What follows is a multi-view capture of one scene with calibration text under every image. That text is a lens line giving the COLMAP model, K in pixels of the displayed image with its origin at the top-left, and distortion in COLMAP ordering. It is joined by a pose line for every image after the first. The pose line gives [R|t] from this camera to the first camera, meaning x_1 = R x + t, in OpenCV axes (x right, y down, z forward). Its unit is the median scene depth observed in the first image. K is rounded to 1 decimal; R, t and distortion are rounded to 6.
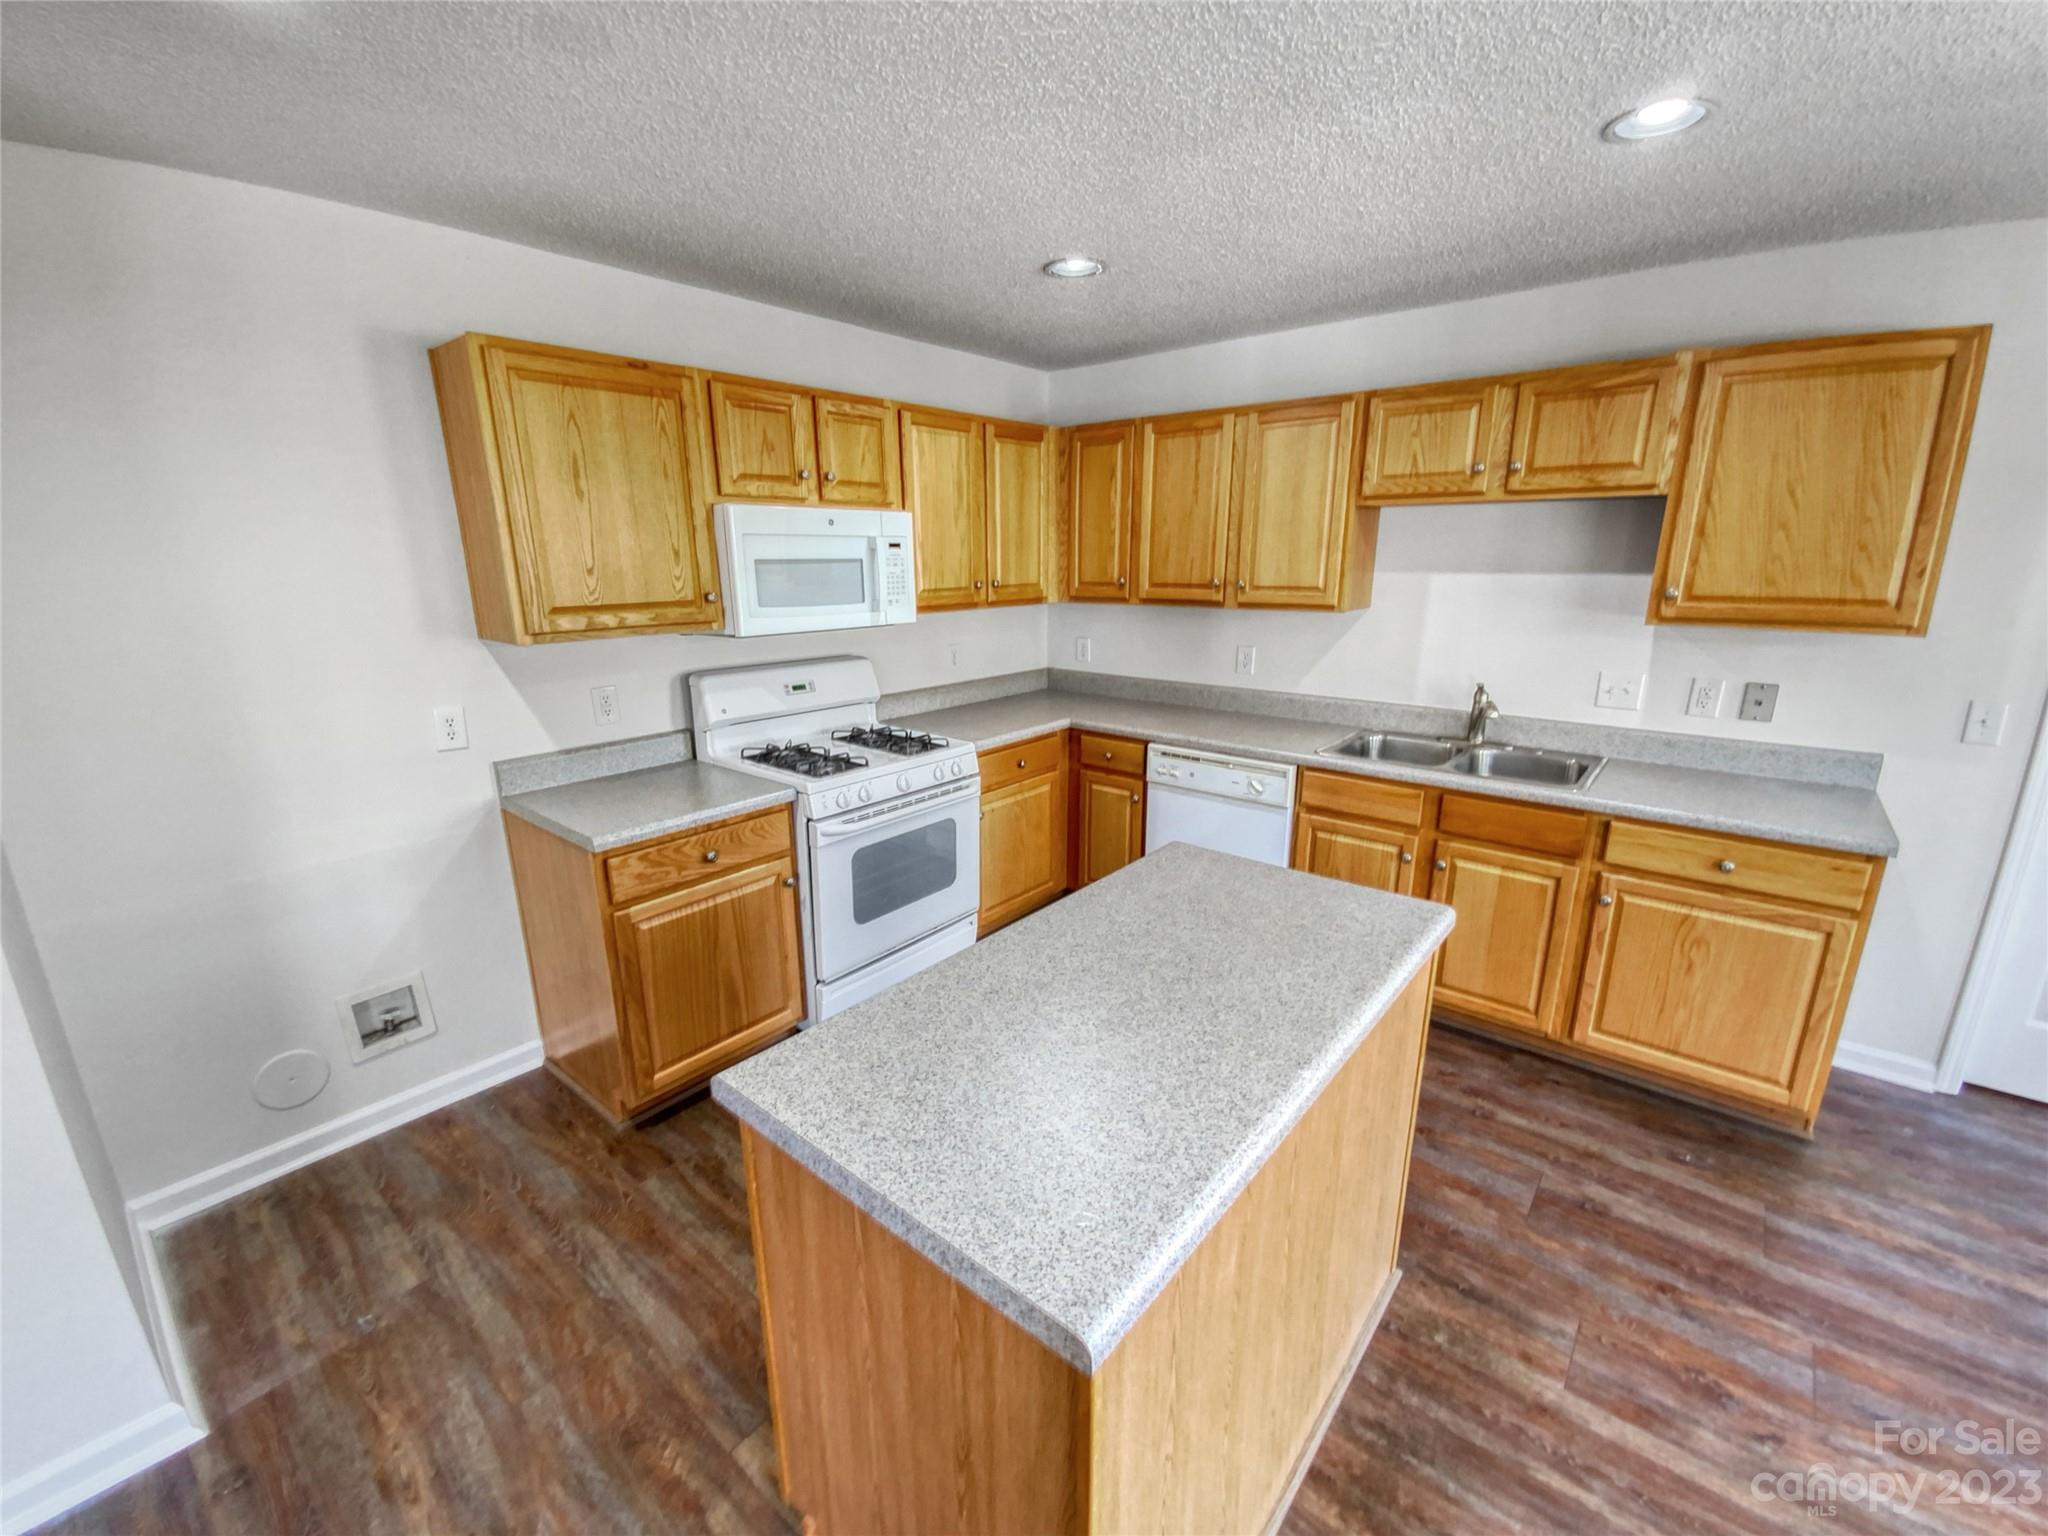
lens RADIAL K [[818.5, 0, 1000.3], [0, 818.5, 766.3], [0, 0, 1]] dist [-0.001808, 0.000024]
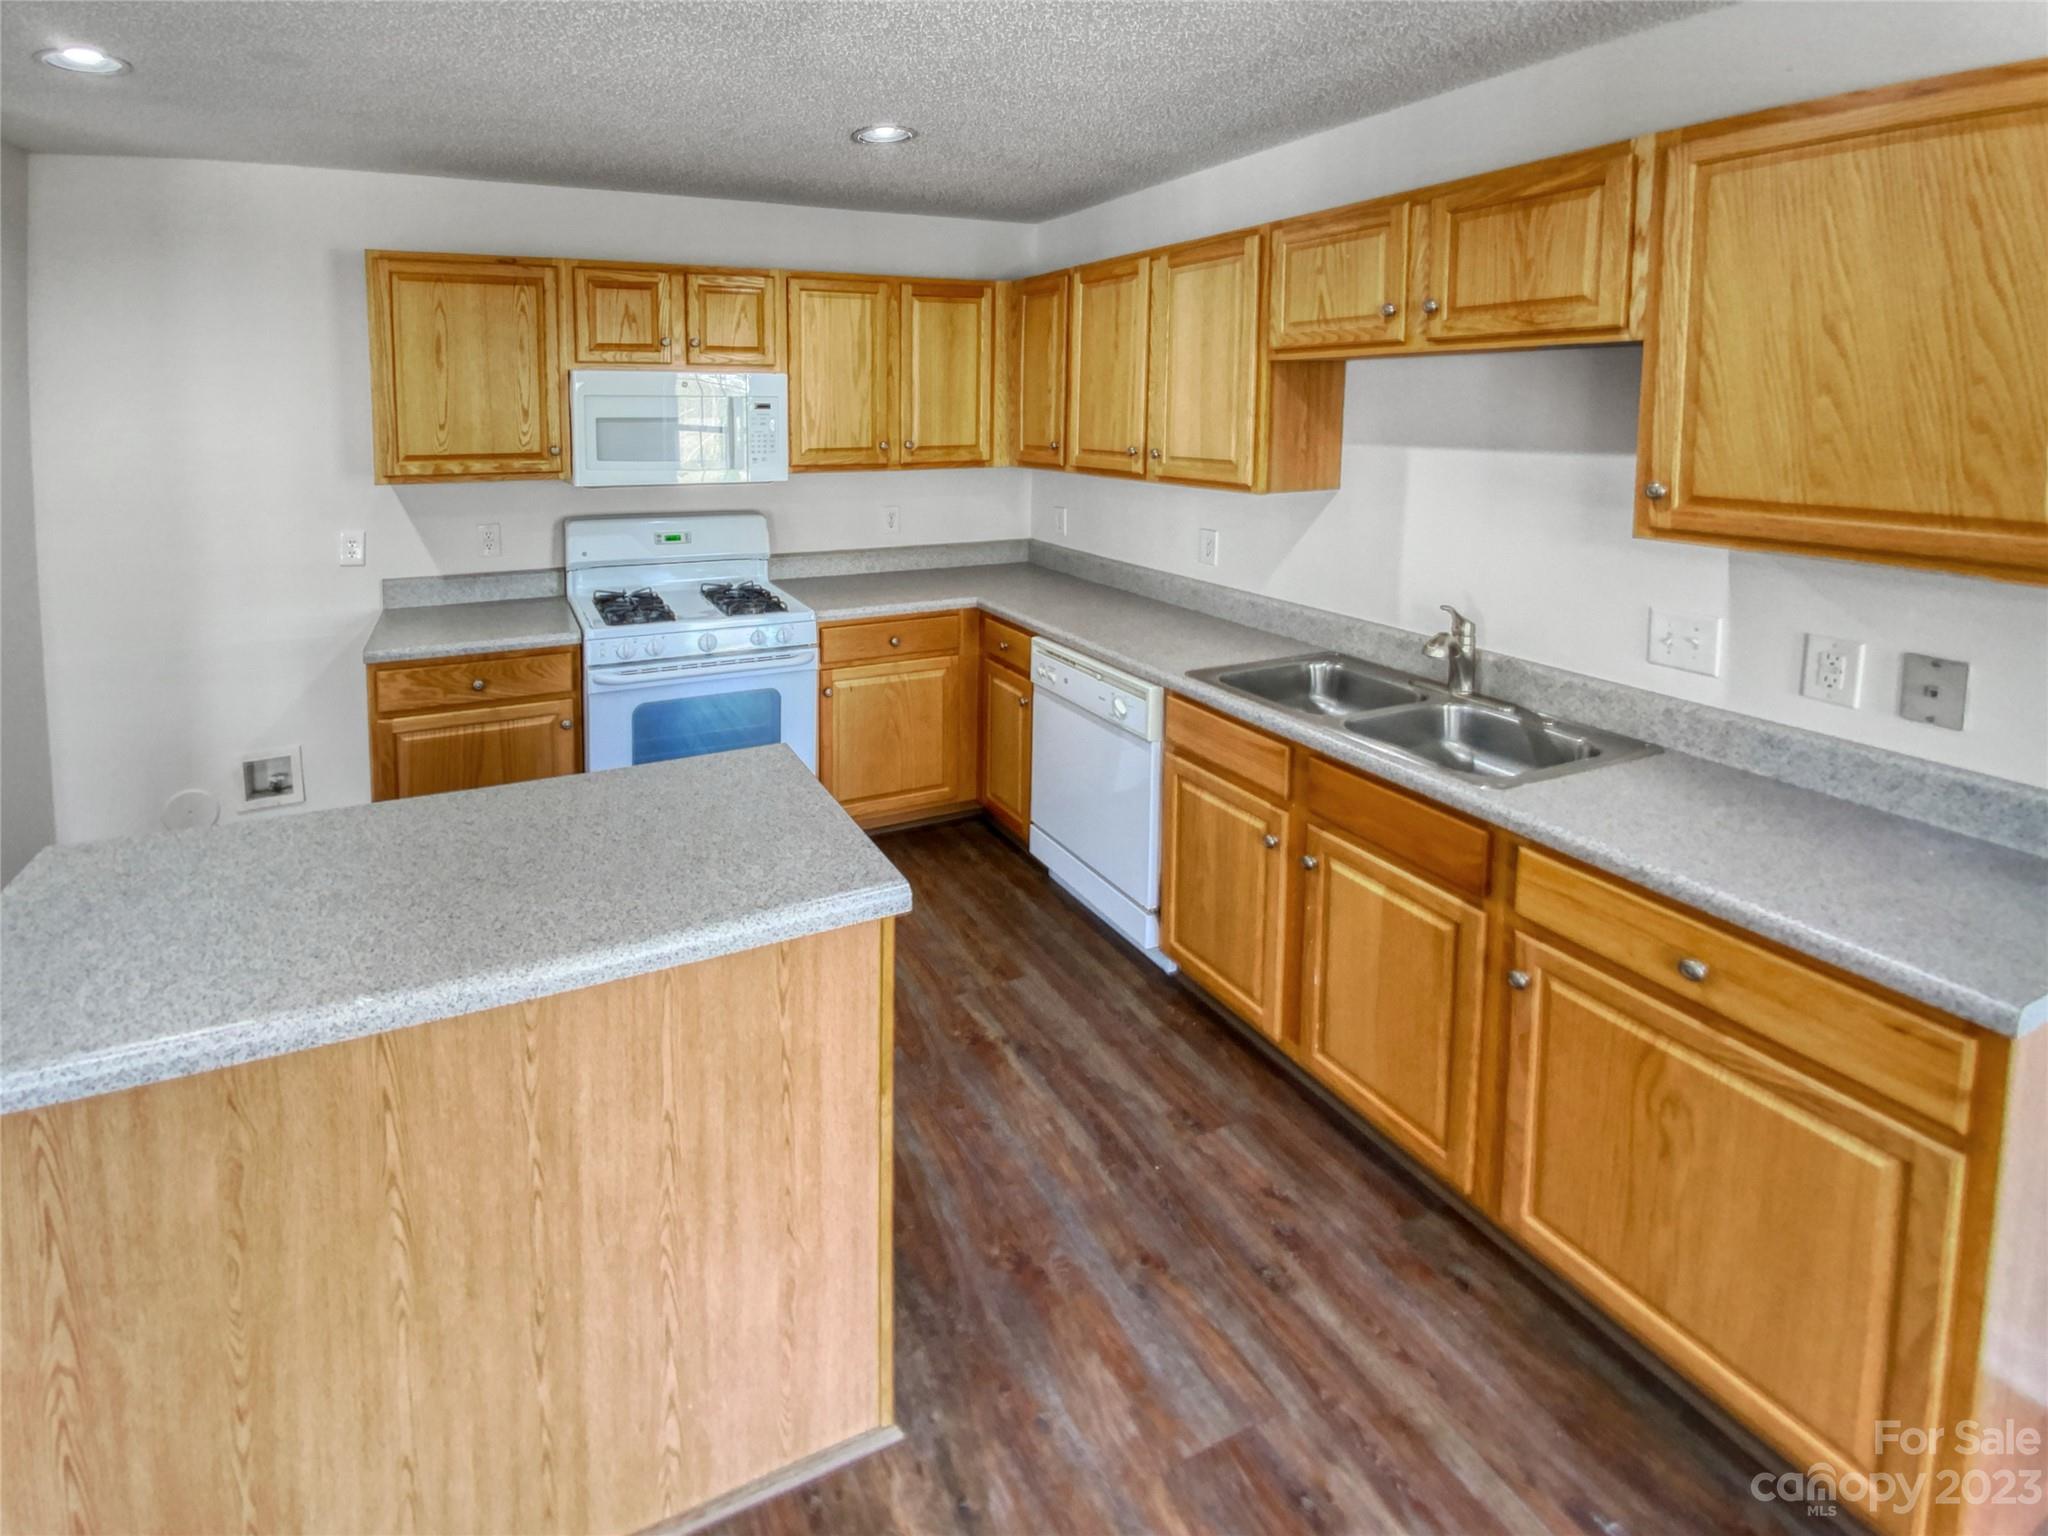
lens RADIAL K [[926.4, 0, 1020.9], [0, 926.4, 470.3], [0, 0, 1]] dist [0.000765, -0.000269]
pose [[0.889772, 0.040258, -0.454626, 0.692699], [-0.120925, 0.981298, -0.149772, -0.059640], [0.440094, 0.188238, 0.878000, 0.152444]]
